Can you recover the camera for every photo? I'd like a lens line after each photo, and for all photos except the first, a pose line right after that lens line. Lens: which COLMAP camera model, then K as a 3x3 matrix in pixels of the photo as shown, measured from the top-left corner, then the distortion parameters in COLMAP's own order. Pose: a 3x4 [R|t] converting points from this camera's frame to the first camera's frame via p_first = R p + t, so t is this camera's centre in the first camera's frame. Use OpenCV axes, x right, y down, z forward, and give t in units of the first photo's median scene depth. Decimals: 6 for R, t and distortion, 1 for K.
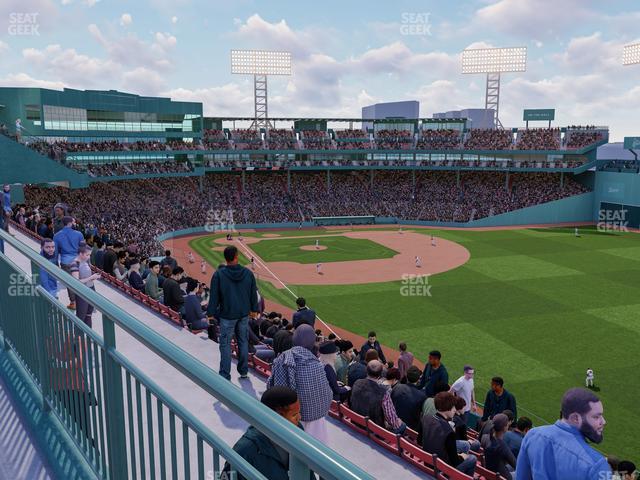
lens RADIAL K [[571.5, 0, 315.8], [0, 571.5, 241.4], [0, 0, 1]] dist [0.000612, 0.001933]
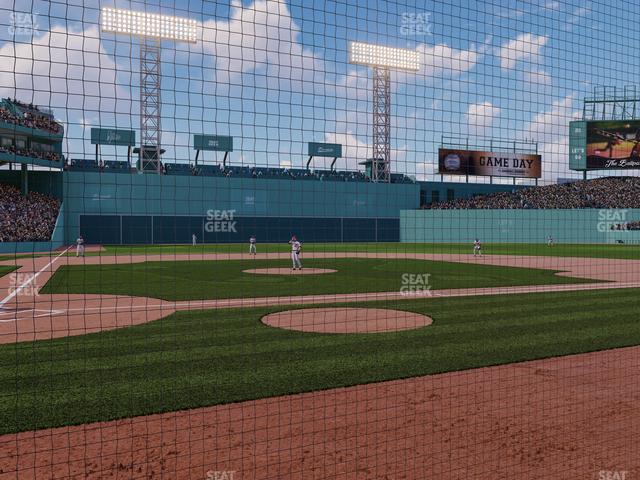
lens RADIAL K [[571.5, 0, 319.2], [0, 571.5, 238.9], [0, 0, 1]] dist [0.000612, 0.001933]
pose [[-0.086154, -0.022116, 0.996036, -0.207845], [0.163868, 0.985823, 0.036063, -0.017039], [-0.982713, 0.166326, -0.081308, 0.722134]]
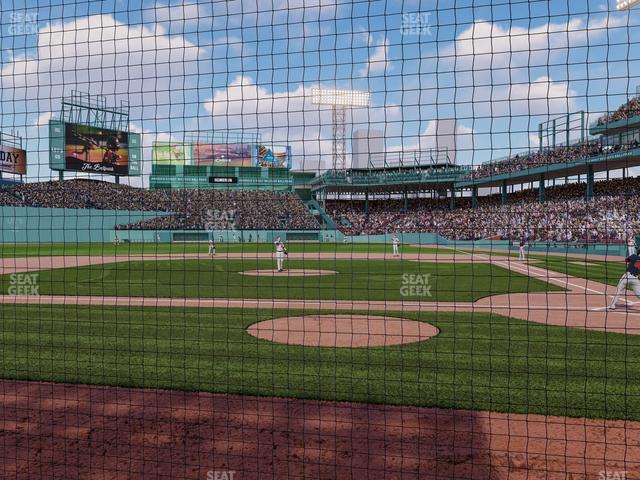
lens RADIAL K [[571.5, 0, 319.2], [0, 571.5, 239.7], [0, 0, 1]] dist [0.000612, 0.001933]
pose [[-0.904332, -0.017601, 0.426467, -0.098253], [0.059350, 0.984258, 0.166475, -0.042576], [-0.422683, 0.175860, -0.889051, 0.882860]]
